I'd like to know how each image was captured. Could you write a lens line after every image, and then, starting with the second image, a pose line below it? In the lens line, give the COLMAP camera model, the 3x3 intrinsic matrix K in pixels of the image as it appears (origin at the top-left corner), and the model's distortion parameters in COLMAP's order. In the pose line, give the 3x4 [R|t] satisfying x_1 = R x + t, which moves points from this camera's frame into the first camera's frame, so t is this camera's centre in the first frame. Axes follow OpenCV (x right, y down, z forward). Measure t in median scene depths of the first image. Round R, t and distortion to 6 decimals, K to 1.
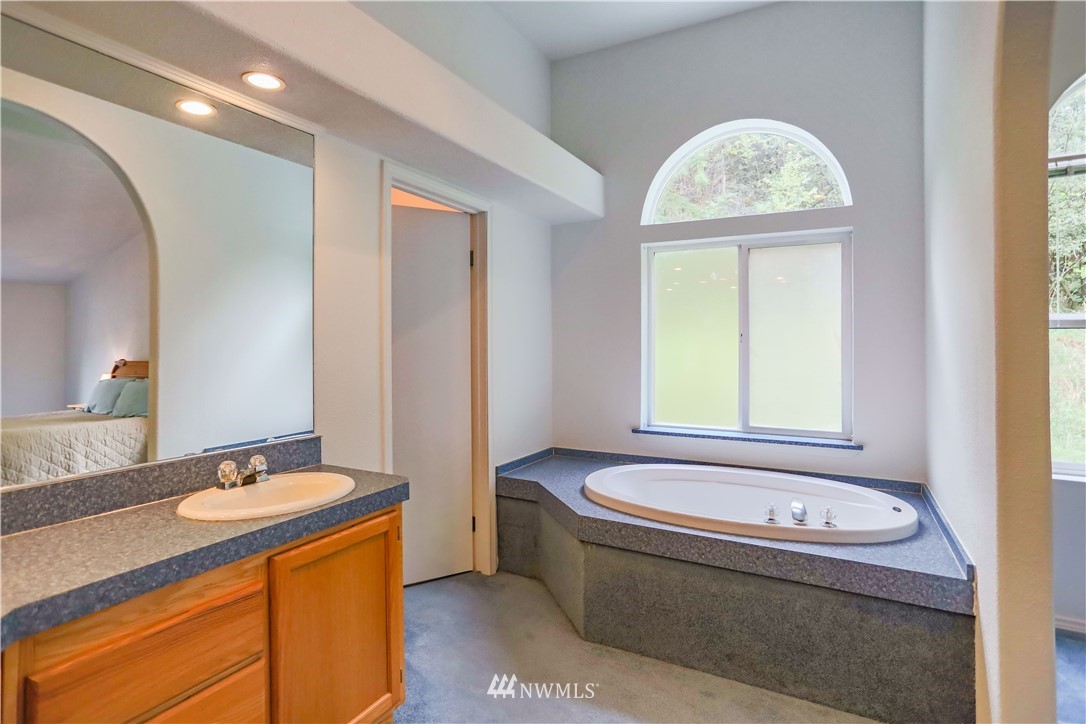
lens RADIAL K [[562.8, 0, 533.5], [0, 562.8, 336.6], [0, 0, 1]] dist [-0.056626, 0.036948]
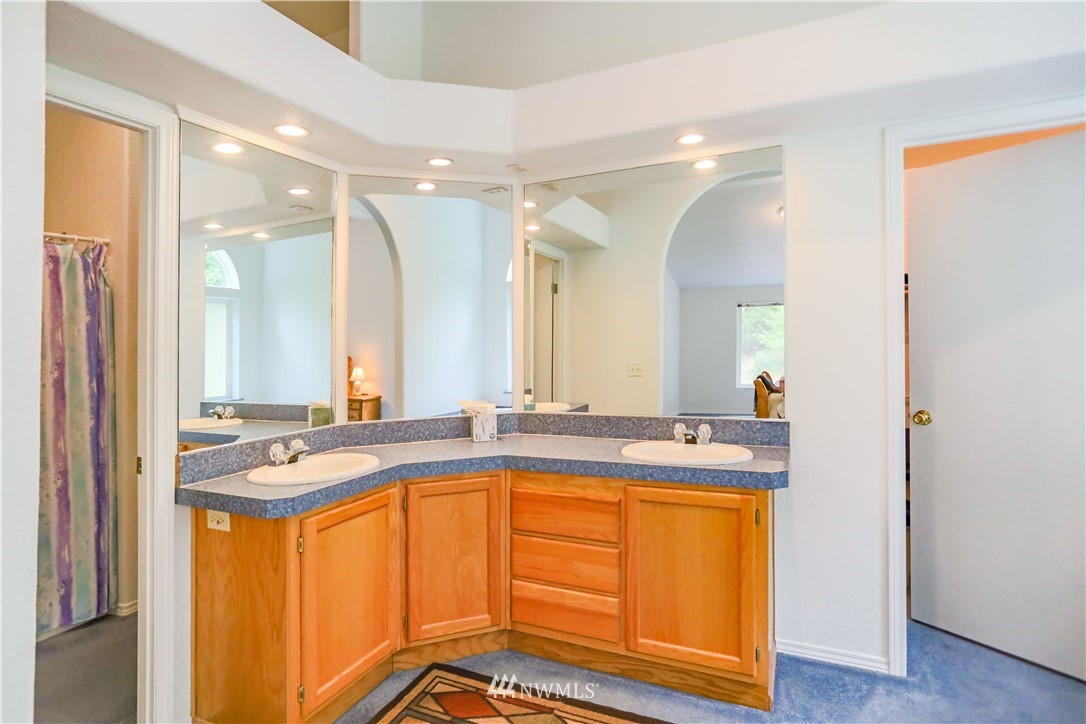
lens RADIAL K [[562.8, 0, 533.5], [0, 562.8, 336.6], [0, 0, 1]] dist [-0.056626, 0.036948]
pose [[0.075513, -0.011428, -0.997079, 1.022972], [0.028054, 0.999563, -0.009332, 0.015239], [0.996750, -0.027267, 0.075801, 0.682171]]
